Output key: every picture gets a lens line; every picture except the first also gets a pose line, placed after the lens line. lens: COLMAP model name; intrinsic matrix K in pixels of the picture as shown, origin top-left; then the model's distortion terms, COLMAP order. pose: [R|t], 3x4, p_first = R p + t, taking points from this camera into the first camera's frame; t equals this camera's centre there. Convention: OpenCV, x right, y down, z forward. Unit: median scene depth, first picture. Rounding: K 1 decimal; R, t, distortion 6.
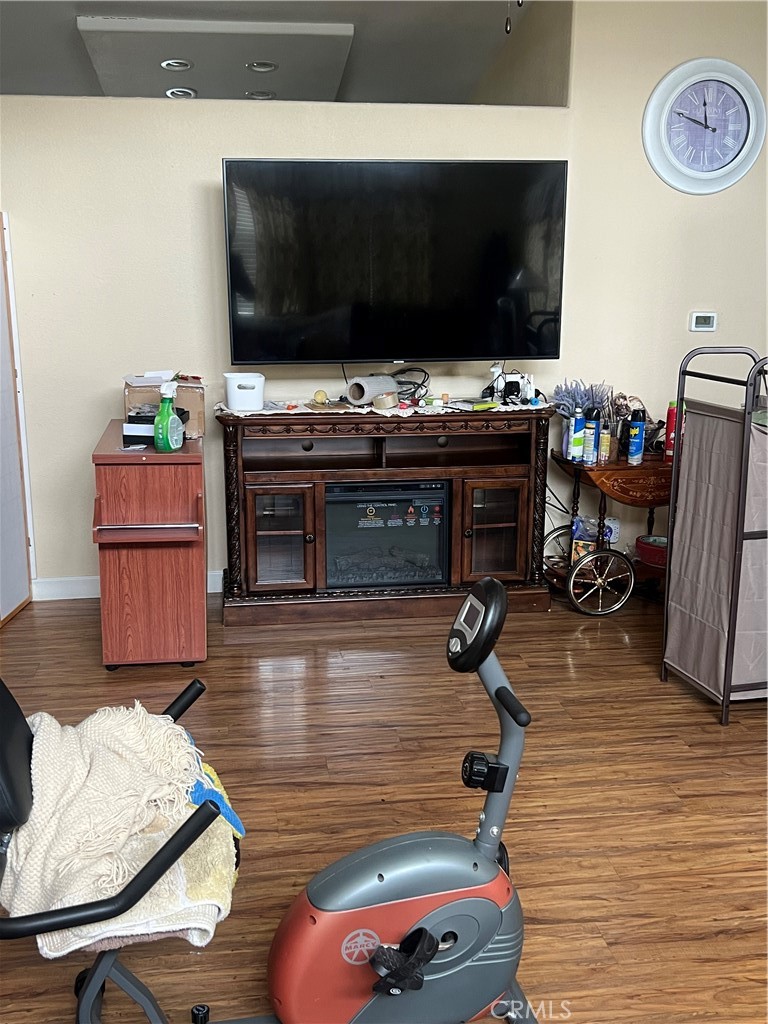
lens RADIAL K [[1064.1, 0, 380.6], [0, 1064.1, 516.3], [0, 0, 1]] dist [0.056495, 0.000000]
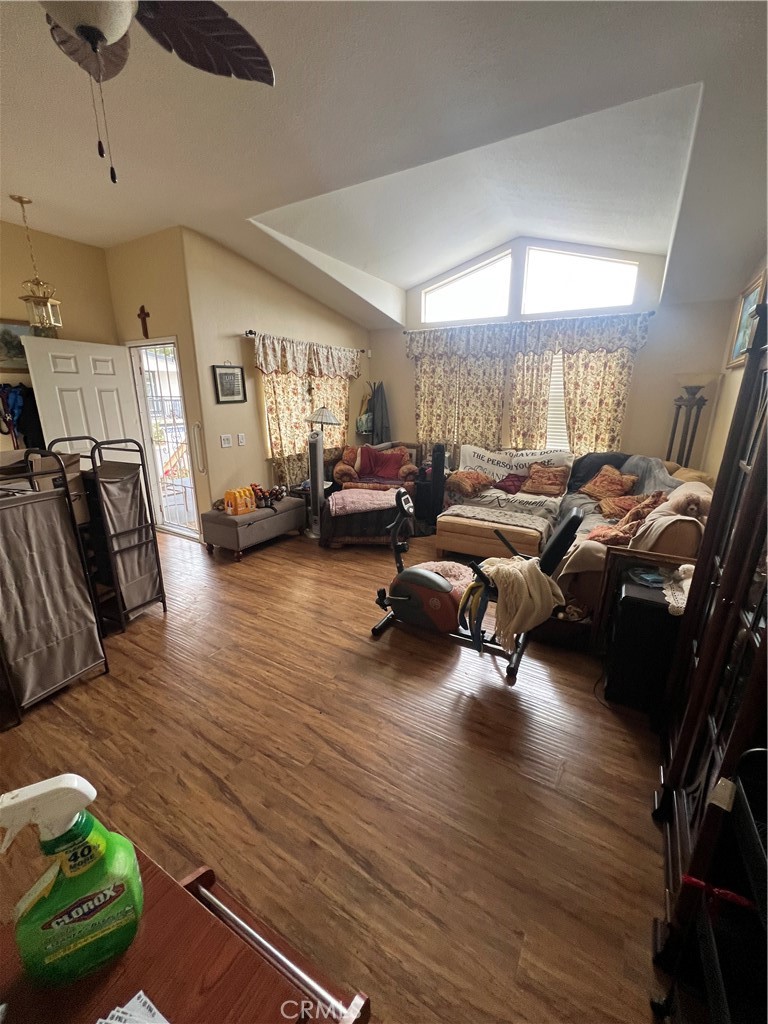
lens RADIAL K [[412.1, 0, 384.0], [0, 412.1, 515.9], [0, 0, 1]] dist [-0.001593, 0.000097]
pose [[-0.774330, -0.188402, 0.604084, -0.339571], [0.136686, 0.882311, 0.450382, -0.239398], [-0.617843, 0.431314, -0.657448, 1.012204]]
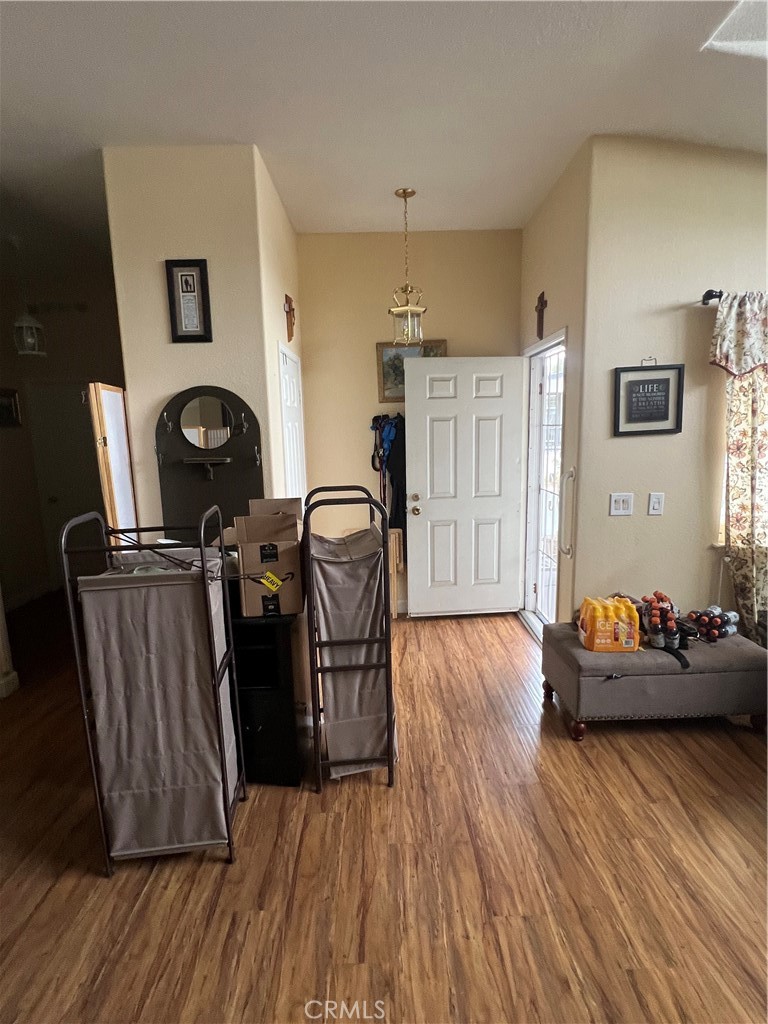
lens RADIAL K [[513.5, 0, 386.5], [0, 513.5, 512.3], [0, 0, 1]] dist [-0.001012, -0.000295]
pose [[0.135740, -0.175474, 0.975081, -0.083109], [0.253690, 0.957535, 0.137001, -0.155003], [-0.957714, 0.228772, 0.174491, 0.666566]]
